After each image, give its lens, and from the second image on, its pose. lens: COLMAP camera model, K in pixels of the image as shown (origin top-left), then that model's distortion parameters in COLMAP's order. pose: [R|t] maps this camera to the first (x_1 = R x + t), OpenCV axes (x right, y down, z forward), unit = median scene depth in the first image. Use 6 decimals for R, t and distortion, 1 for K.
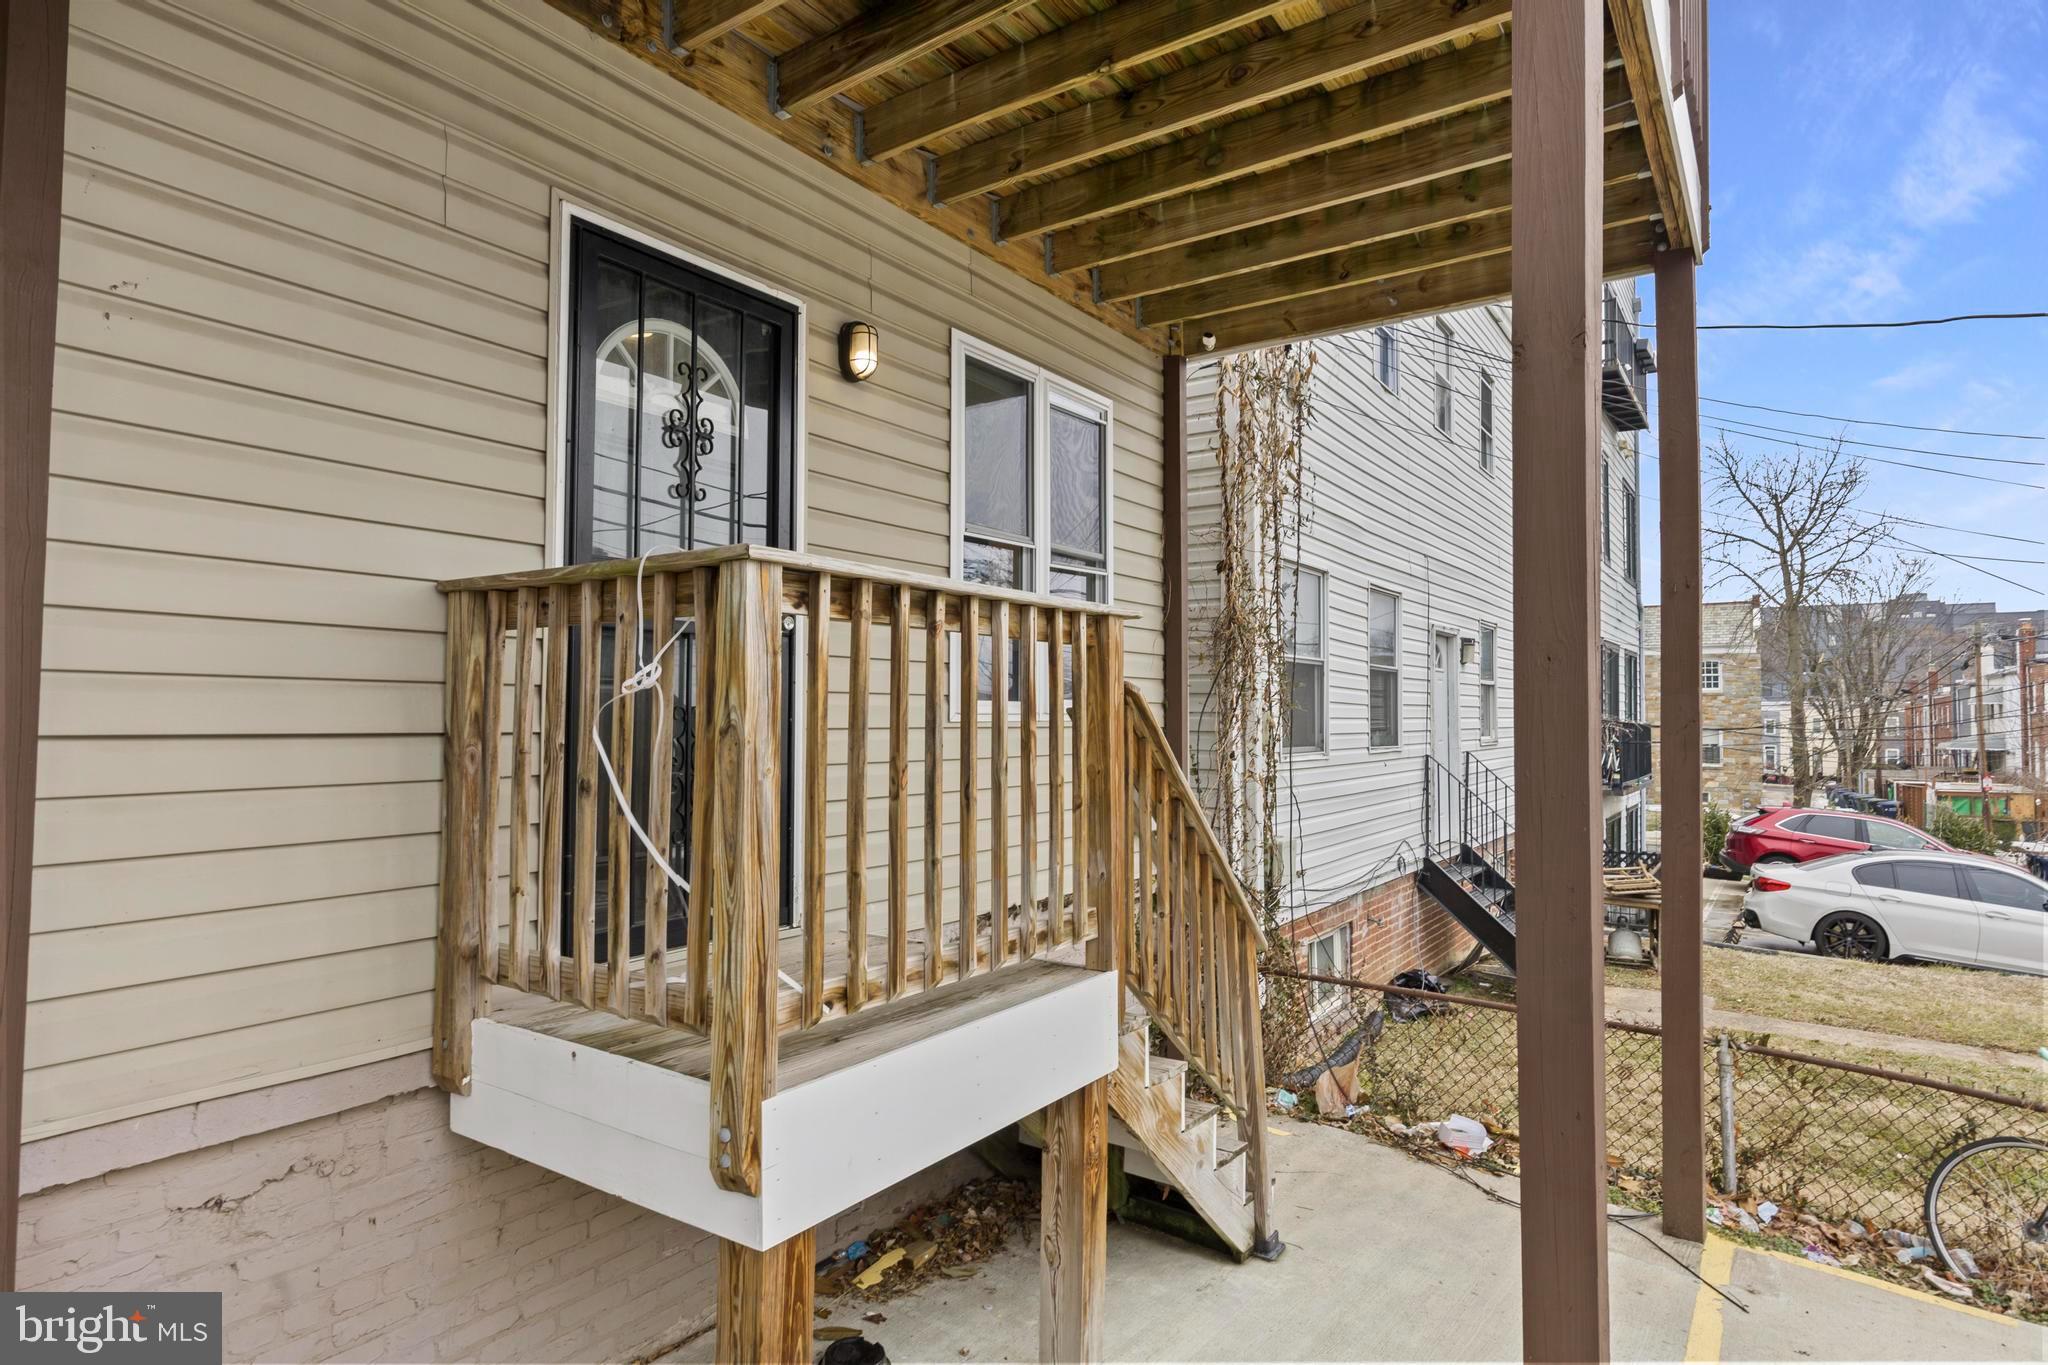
lens RADIAL K [[1118.3, 0, 1024.0], [0, 1118.3, 682.5], [0, 0, 1]] dist [-0.002757, -0.000097]
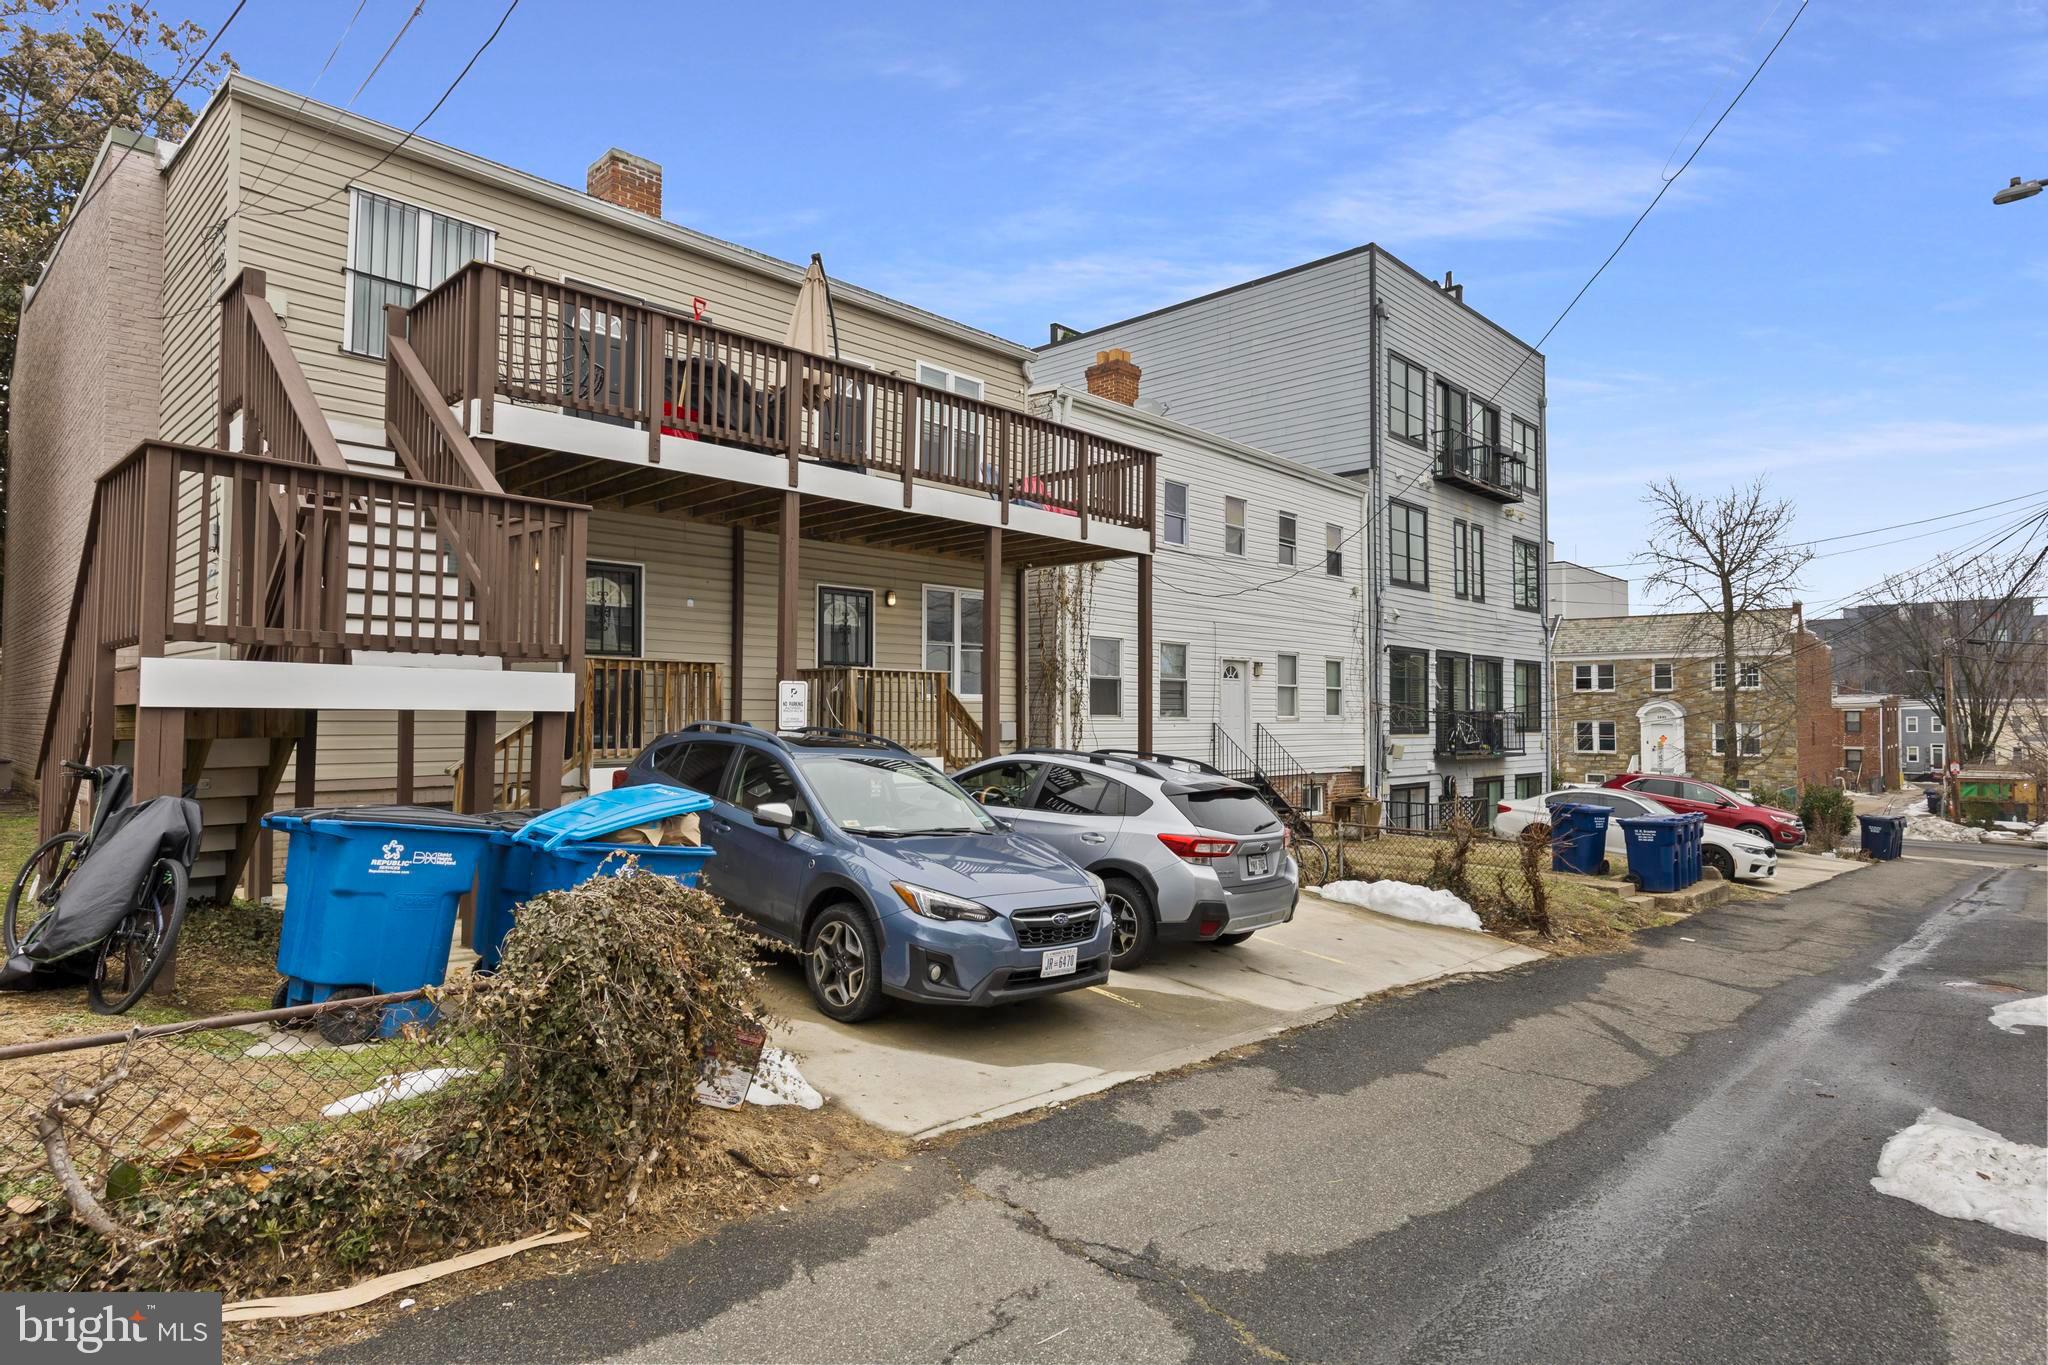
lens RADIAL K [[1118.3, 0, 1024.0], [0, 1118.3, 682.5], [0, 0, 1]] dist [-0.002757, -0.000097]
pose [[0.987718, -0.013125, -0.155696, 0.208673], [0.012052, 0.999897, -0.007831, 0.002241], [0.155783, 0.005859, 0.987774, -0.622481]]
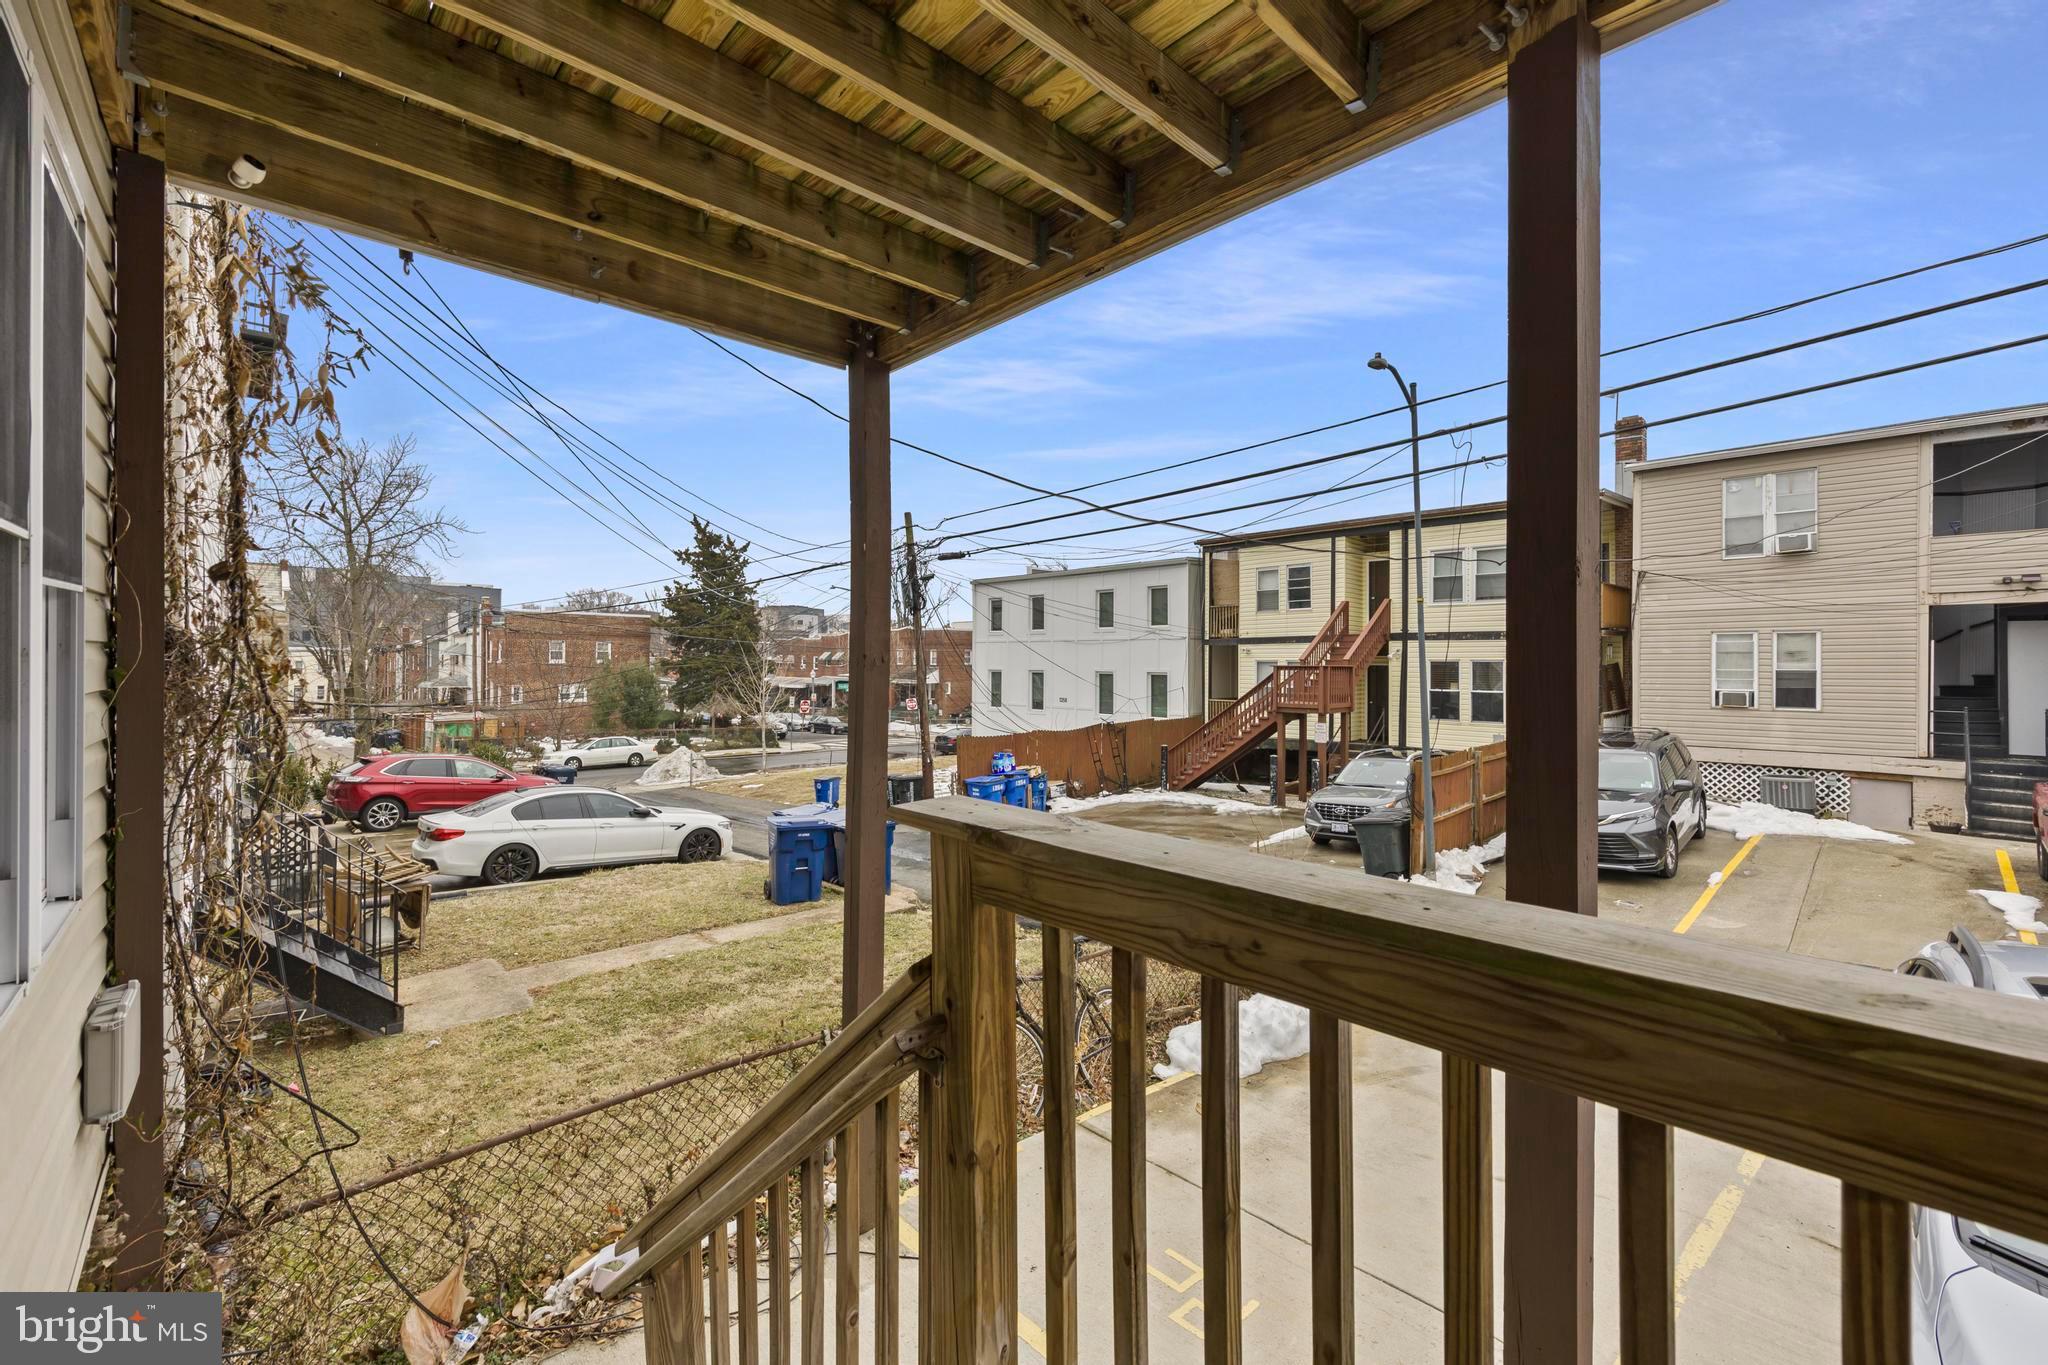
lens RADIAL K [[847.6, 0, 1030.8], [0, 847.6, 663.0], [0, 0, 1]] dist [0.000614, -0.000153]
pose [[0.211284, -0.014211, 0.977321, -0.072739], [-0.027902, 0.999399, 0.020564, -0.035736], [-0.977026, -0.031614, 0.210761, 0.229703]]
